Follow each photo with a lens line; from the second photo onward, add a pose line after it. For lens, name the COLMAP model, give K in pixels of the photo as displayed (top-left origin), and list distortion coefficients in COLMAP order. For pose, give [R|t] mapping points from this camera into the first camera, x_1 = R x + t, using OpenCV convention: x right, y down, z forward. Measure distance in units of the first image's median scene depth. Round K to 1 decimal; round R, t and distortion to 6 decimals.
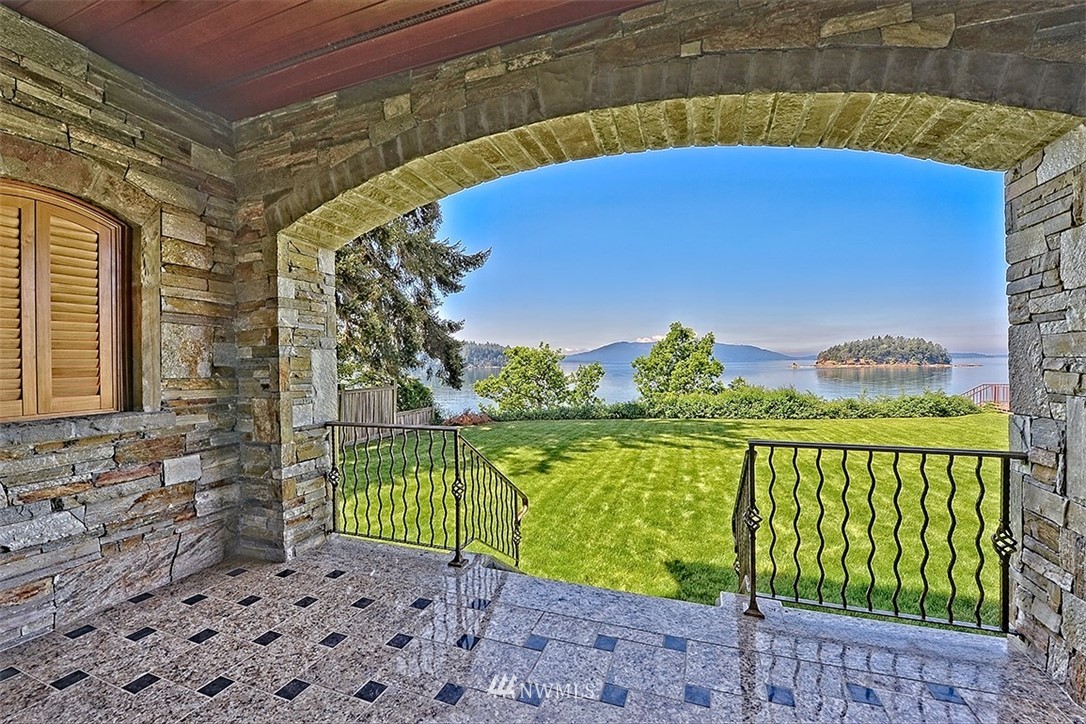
lens RADIAL K [[432.9, 0, 542.3], [0, 432.9, 364.1], [0, 0, 1]] dist [-0.016629, -0.000029]
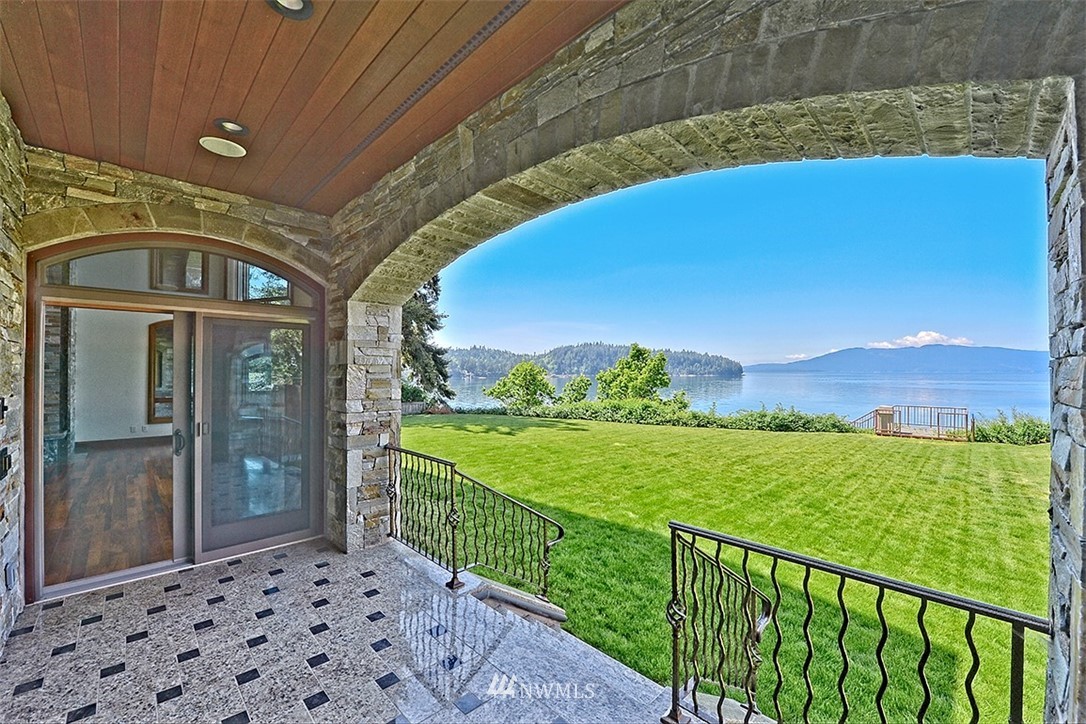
lens RADIAL K [[432.9, 0, 542.3], [0, 432.9, 364.1], [0, 0, 1]] dist [-0.016629, -0.000029]
pose [[0.873139, 0.001712, -0.487469, 1.540220], [-0.009882, 0.999851, -0.014188, -0.036550], [0.487371, 0.017205, 0.873025, -0.363129]]
